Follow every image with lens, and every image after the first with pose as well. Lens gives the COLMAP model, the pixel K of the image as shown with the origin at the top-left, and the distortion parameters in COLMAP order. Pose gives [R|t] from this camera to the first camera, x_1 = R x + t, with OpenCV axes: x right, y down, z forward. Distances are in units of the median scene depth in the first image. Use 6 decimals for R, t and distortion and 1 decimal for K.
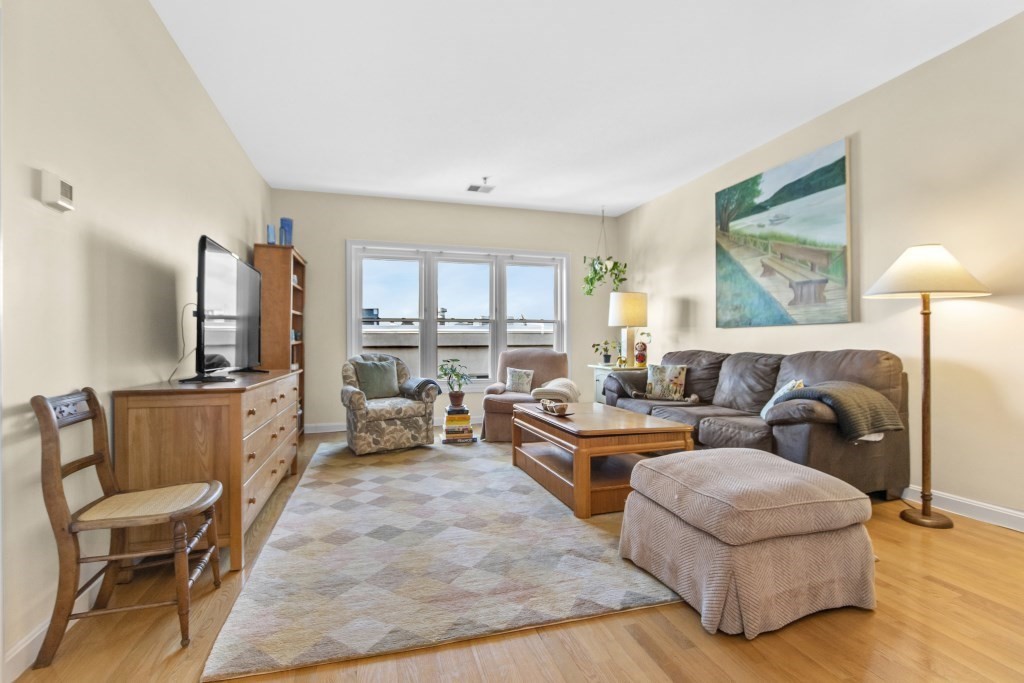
lens RADIAL K [[468.3, 0, 509.0], [0, 468.3, 341.2], [0, 0, 1]] dist [-0.023432, -0.000068]
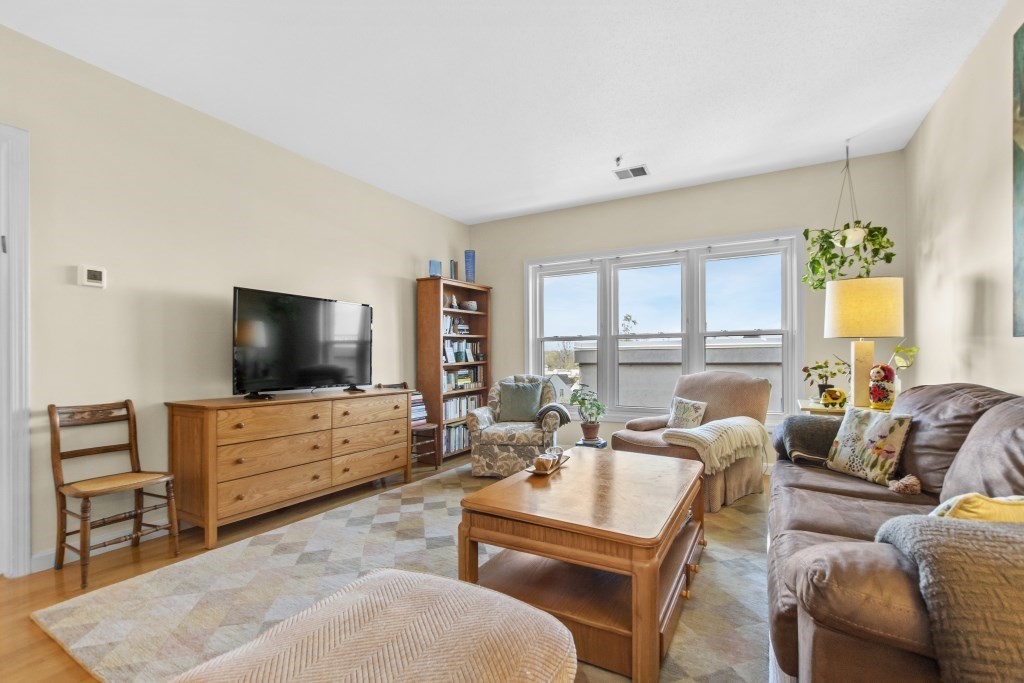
lens RADIAL K [[461.7, 0, 509.3], [0, 461.7, 360.4], [0, 0, 1]] dist [-0.016112, 0.000012]
pose [[0.692459, 0.001026, -0.721456, 0.438296], [0.008484, 0.999918, 0.009564, -0.014915], [0.721407, -0.012744, 0.692394, 0.357722]]
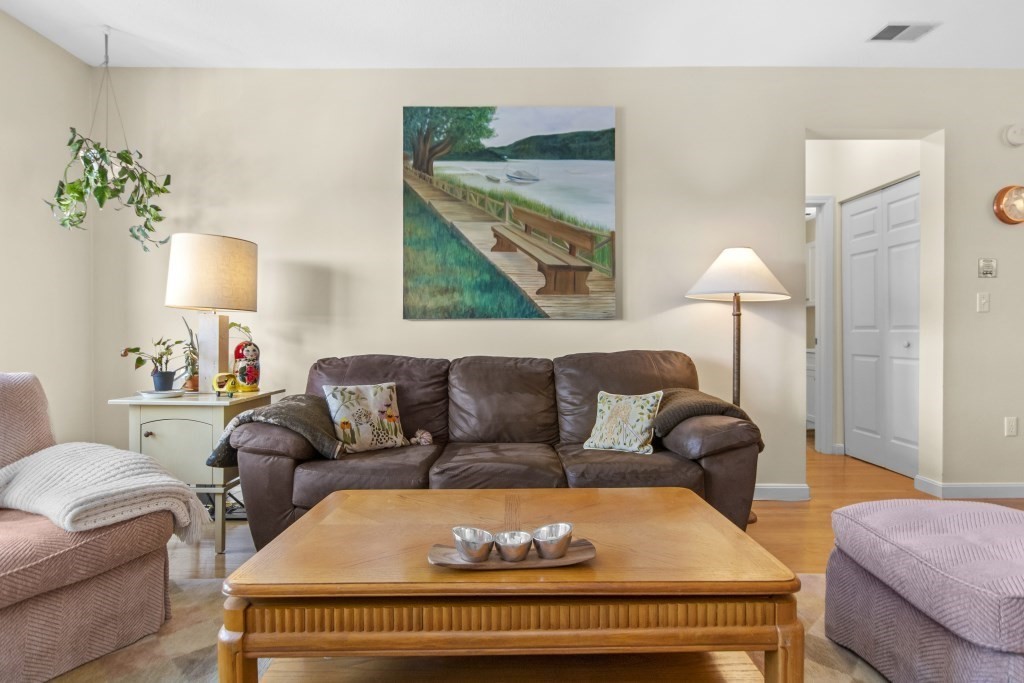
lens RADIAL K [[522.1, 0, 509.7], [0, 522.1, 337.1], [0, 0, 1]] dist [-0.007227, -0.000066]
pose [[0.284365, -0.005386, 0.958701, -0.206624], [-0.002656, 0.999976, 0.006405, -0.009410], [-0.958712, -0.004368, 0.284344, 0.683862]]
